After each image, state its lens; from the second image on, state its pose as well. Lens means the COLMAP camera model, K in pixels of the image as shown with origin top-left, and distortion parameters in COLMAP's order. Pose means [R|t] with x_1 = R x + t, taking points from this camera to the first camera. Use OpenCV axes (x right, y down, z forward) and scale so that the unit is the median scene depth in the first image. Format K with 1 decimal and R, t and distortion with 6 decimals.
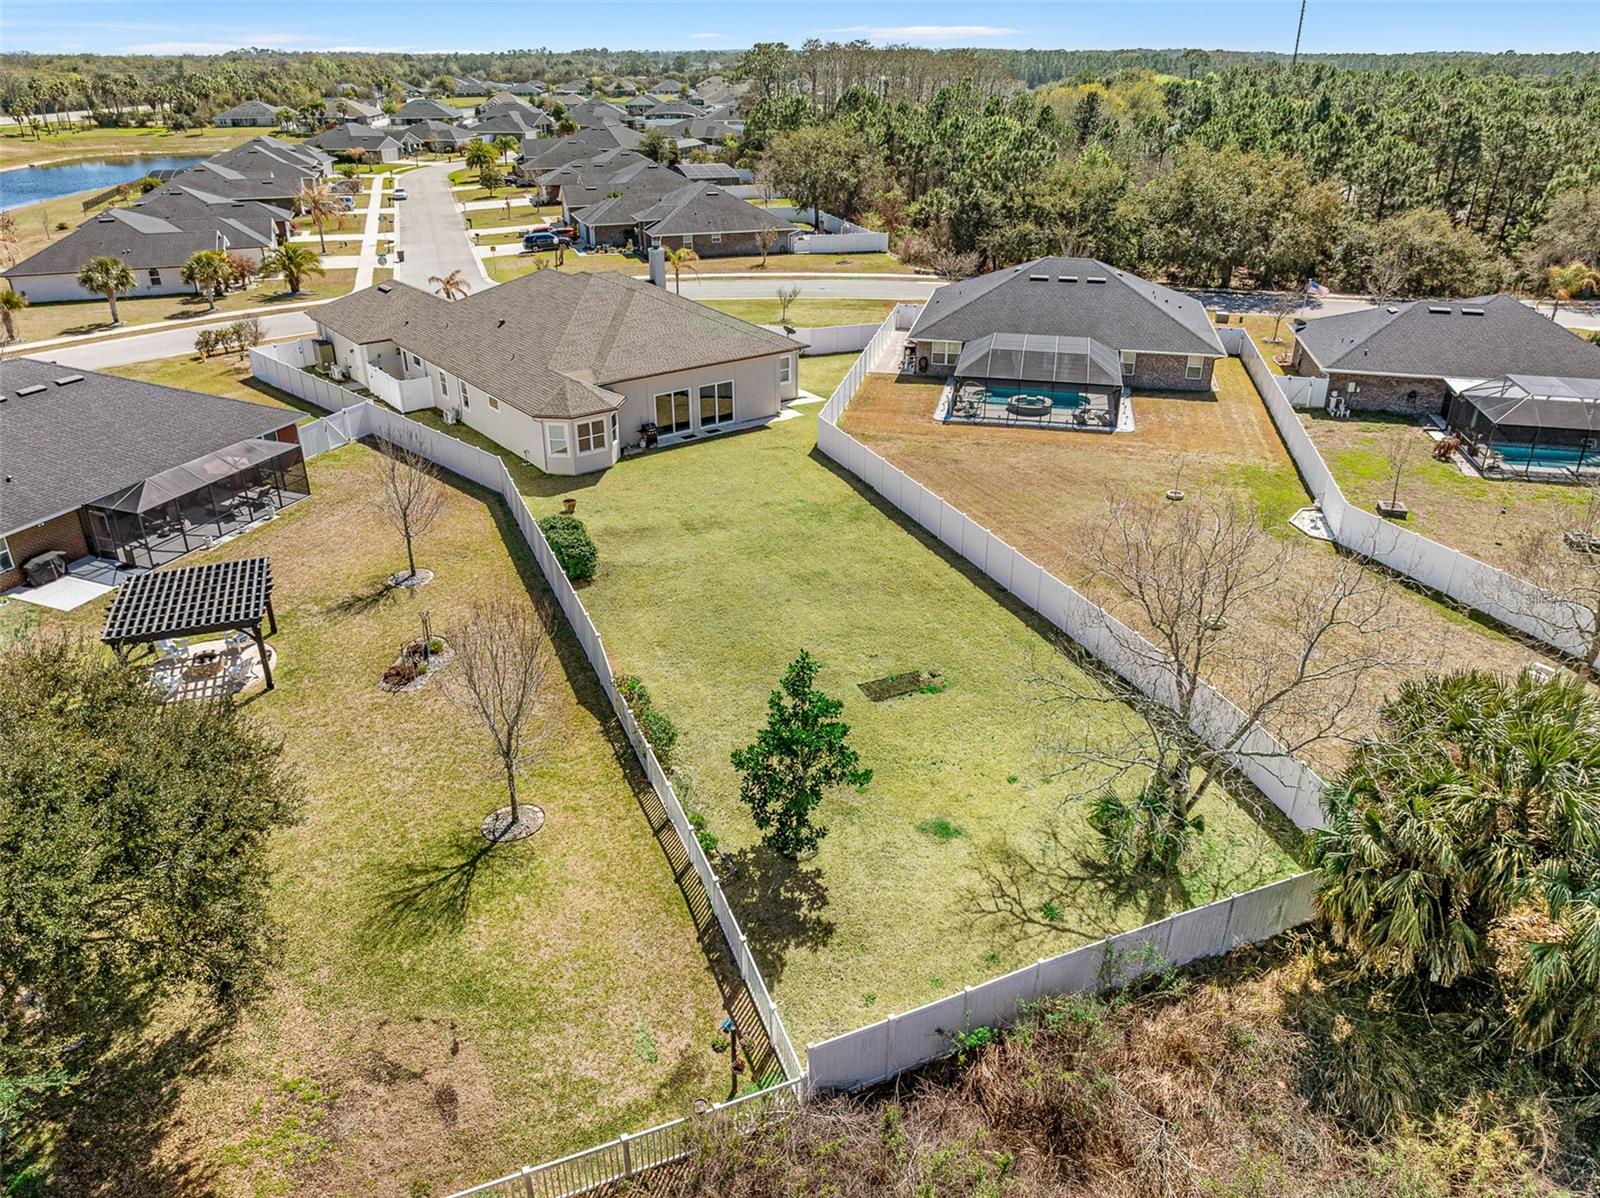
lens RADIAL K [[1129.5, 0, 804.6], [0, 1129.5, 597.3], [0, 0, 1]] dist [-0.037860, -0.005871]
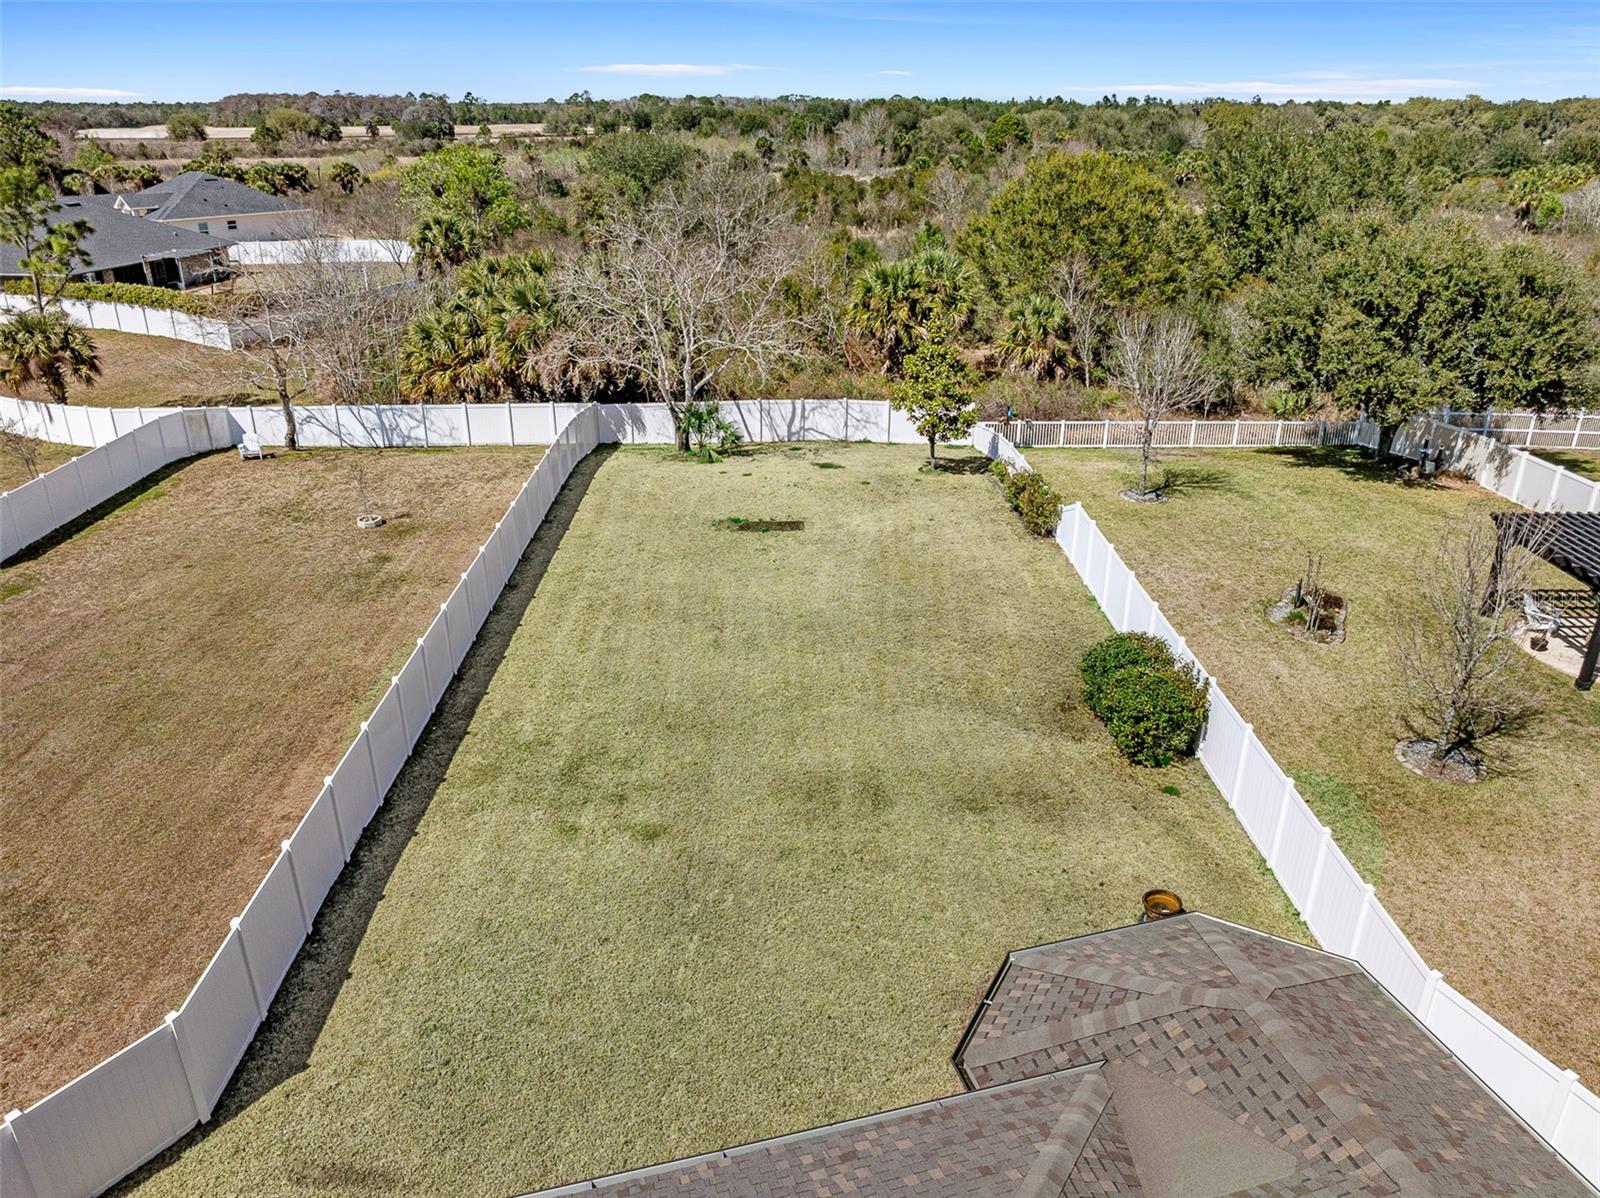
lens RADIAL K [[1129.4, 0, 794.9], [0, 1129.4, 595.9], [0, 0, 1]] dist [-0.038402, -0.001622]
pose [[-0.927319, -0.152411, 0.341835, -0.198909], [0.161410, 0.661175, 0.732663, -0.414502], [-0.337679, 0.734587, -0.588519, 1.129224]]
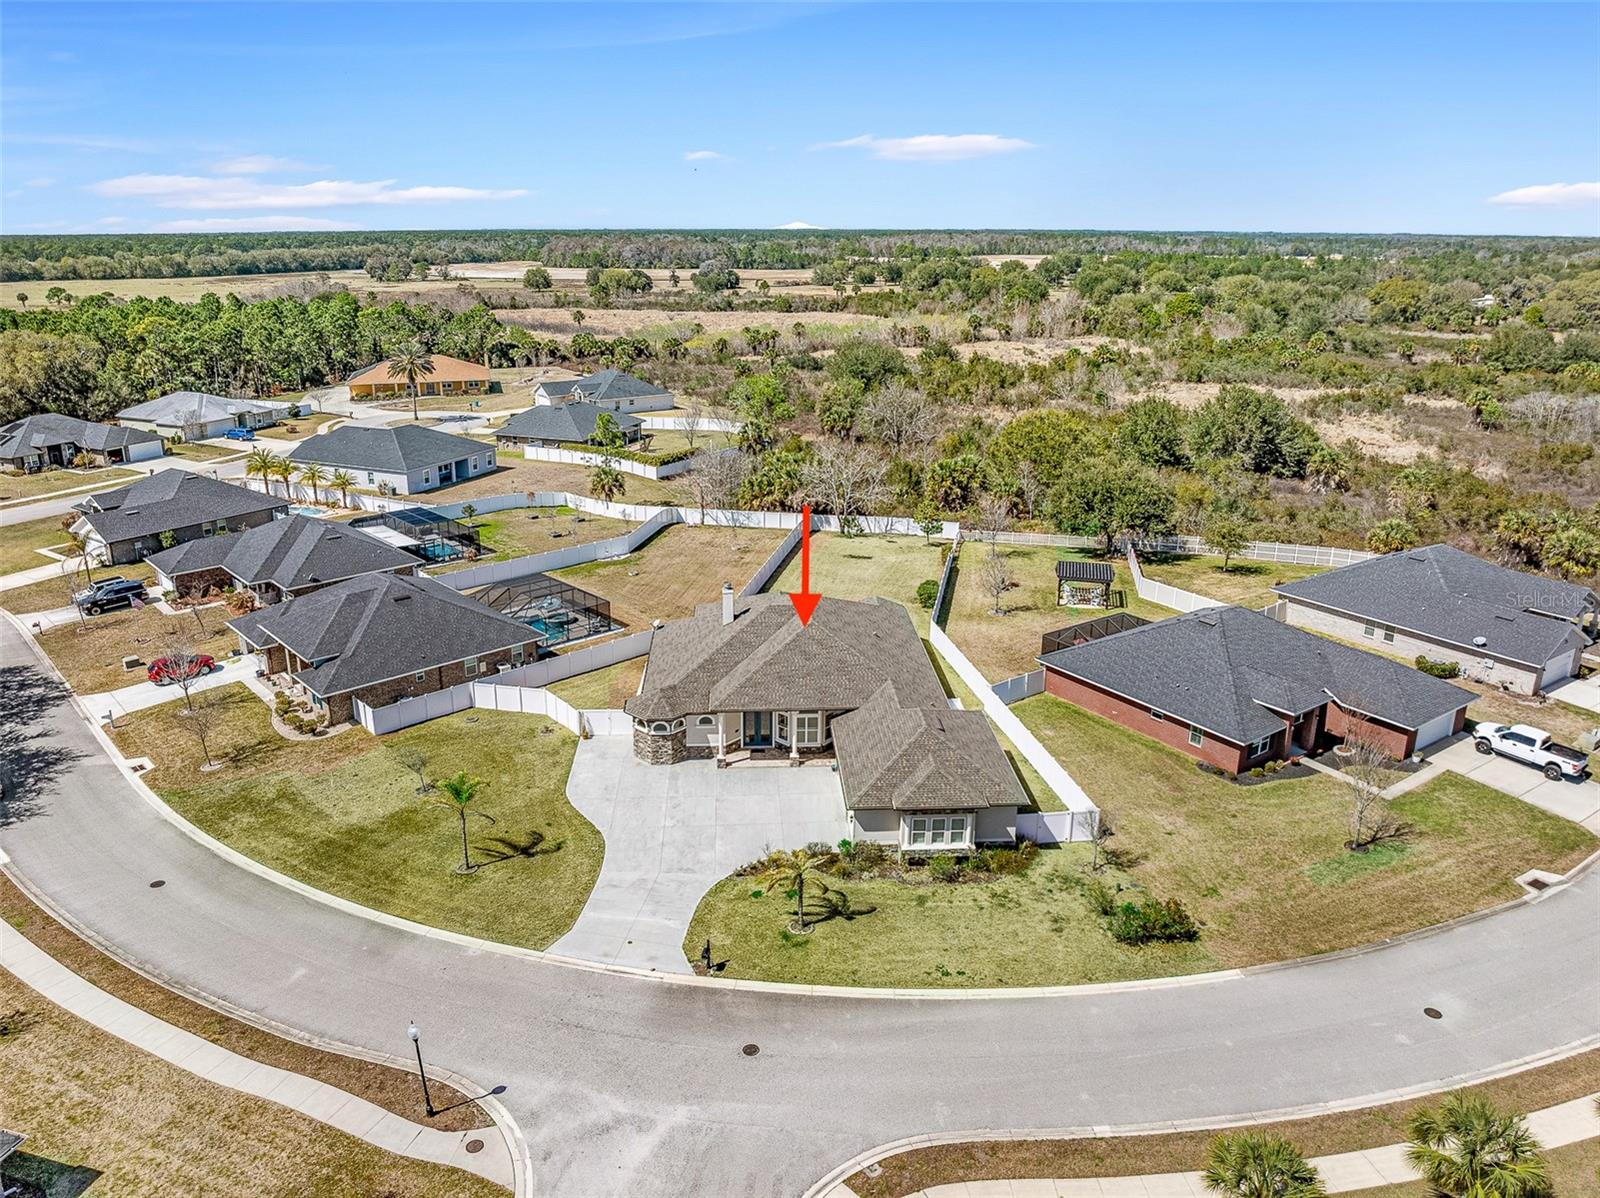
lens RADIAL K [[1123.1, 0, 786.7], [0, 1123.1, 583.2], [0, 0, 1]] dist [-0.038659, 0.002030]
pose [[-0.818500, -0.175884, 0.546921, -0.984988], [0.249706, 0.748444, 0.614392, -1.230735], [-0.517402, 0.639450, -0.568682, 1.995372]]
